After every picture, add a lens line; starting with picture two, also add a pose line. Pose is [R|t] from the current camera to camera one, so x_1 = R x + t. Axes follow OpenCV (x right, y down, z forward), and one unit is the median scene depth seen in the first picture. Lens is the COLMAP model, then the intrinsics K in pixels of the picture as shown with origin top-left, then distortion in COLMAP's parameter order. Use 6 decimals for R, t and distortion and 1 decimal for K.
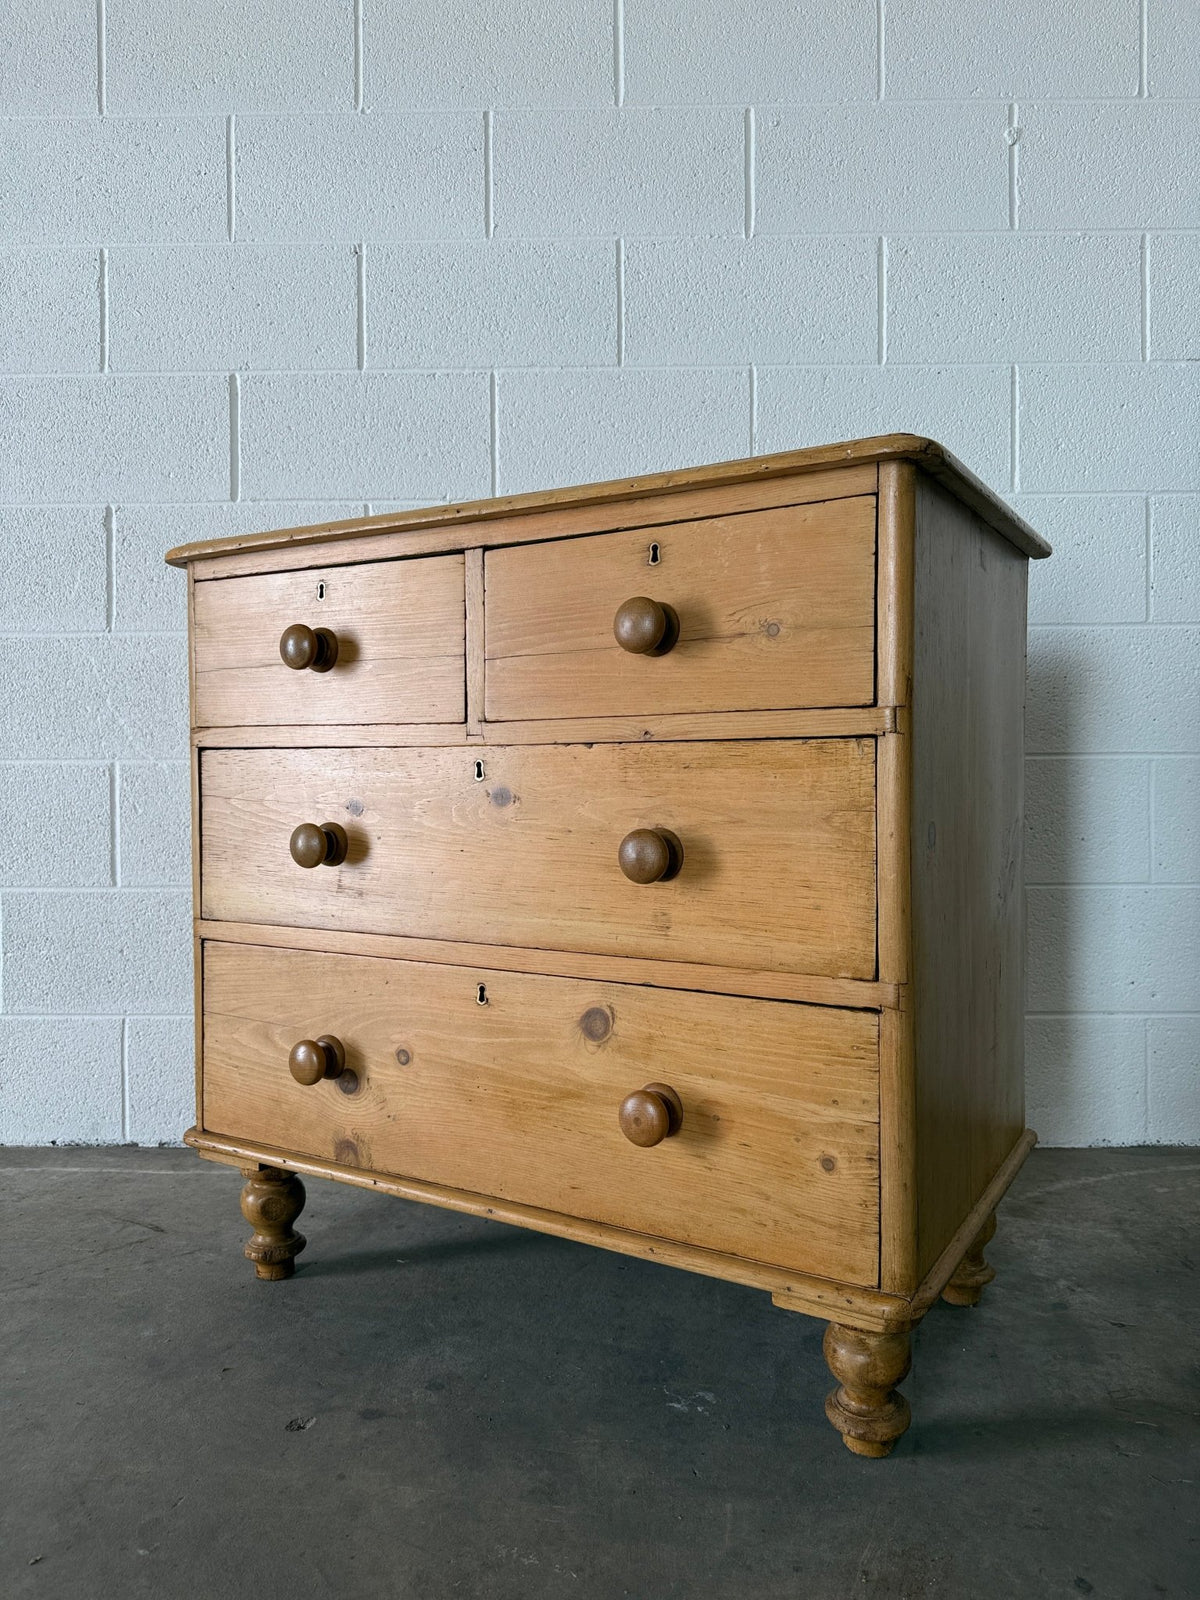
lens RADIAL K [[1145.8, 0, 601.6], [0, 1145.8, 793.9], [0, 0, 1]] dist [0.011876, -0.021971]
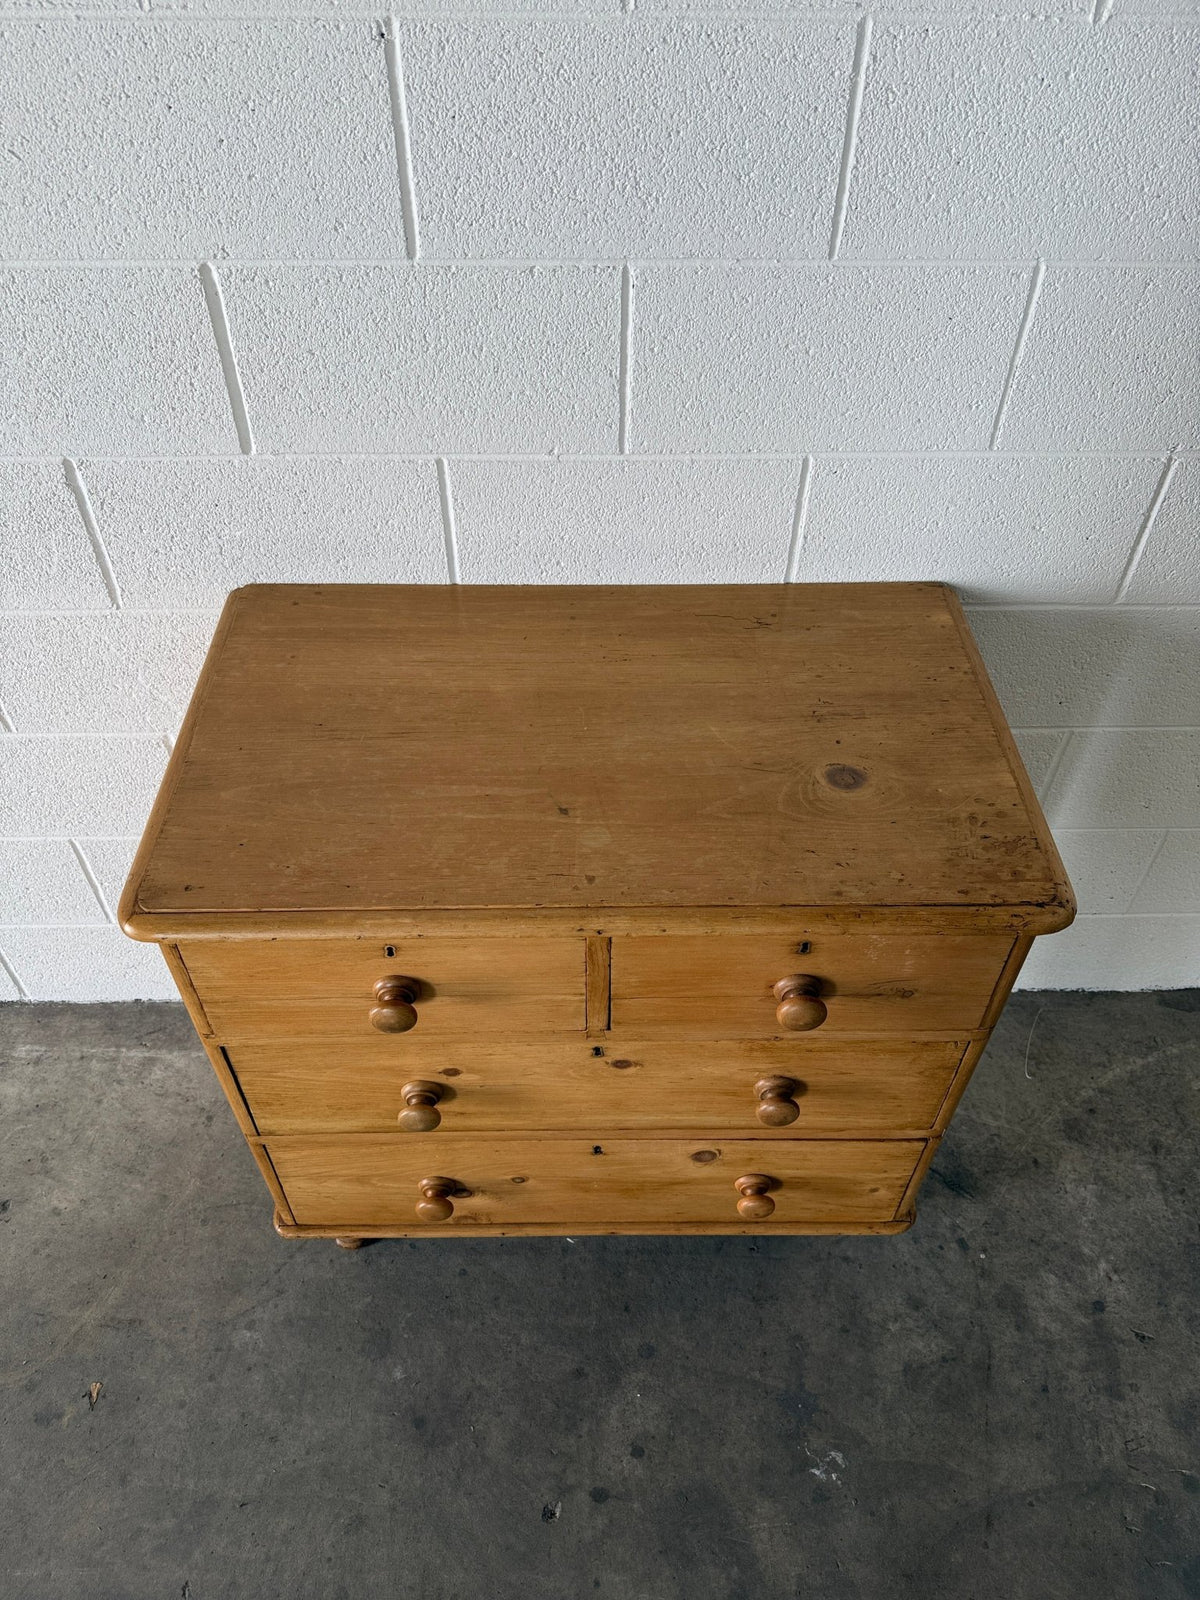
lens RADIAL K [[1145.8, 0, 600.5], [0, 1145.8, 800.3], [0, 0, 1]] dist [0.011876, -0.021971]
pose [[0.999250, -0.017763, 0.034403, -0.136446], [-0.011581, 0.710738, 0.703361, -0.604294], [-0.036945, -0.703233, 0.709999, 0.357348]]
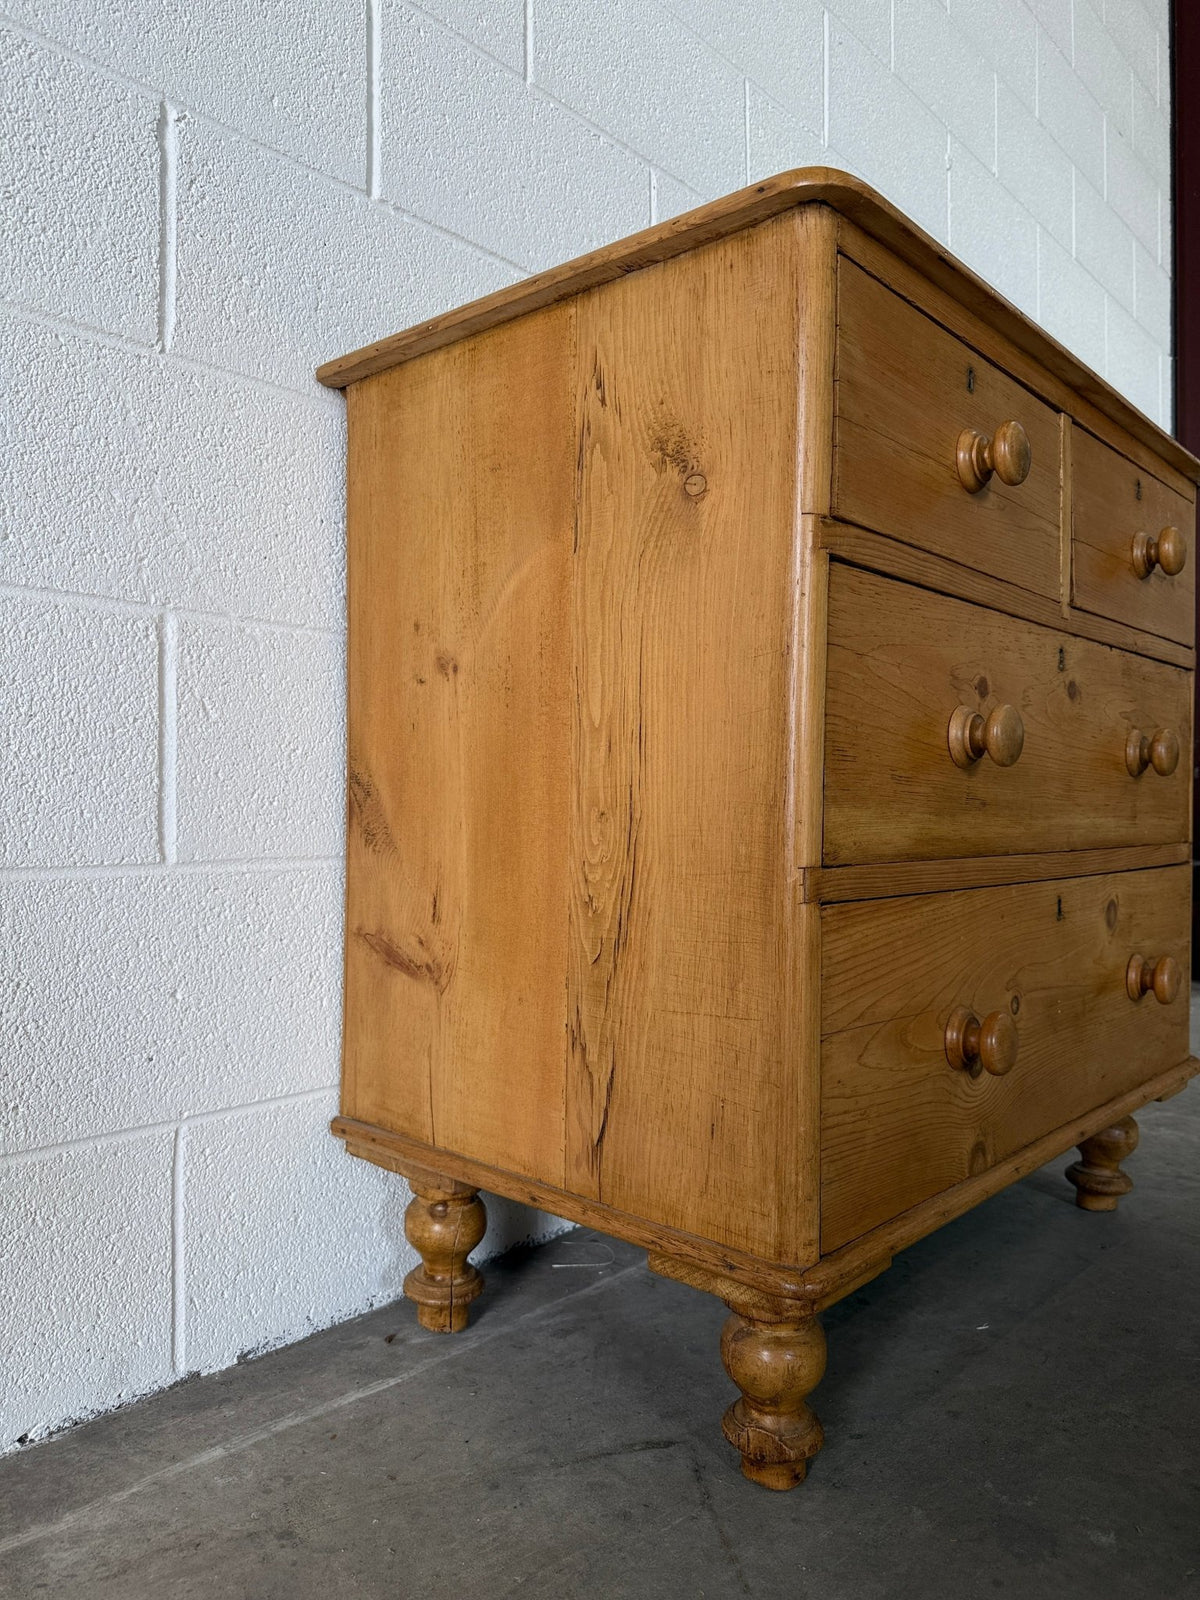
lens RADIAL K [[1145.8, 0, 606.0], [0, 1145.8, 794.7], [0, 0, 1]] dist [0.011876, -0.021971]
pose [[0.648276, 0.015827, 0.761241, -0.690409], [0.003991, 0.999700, -0.024184, 0.064681], [-0.761395, 0.018716, 0.648018, 0.541962]]
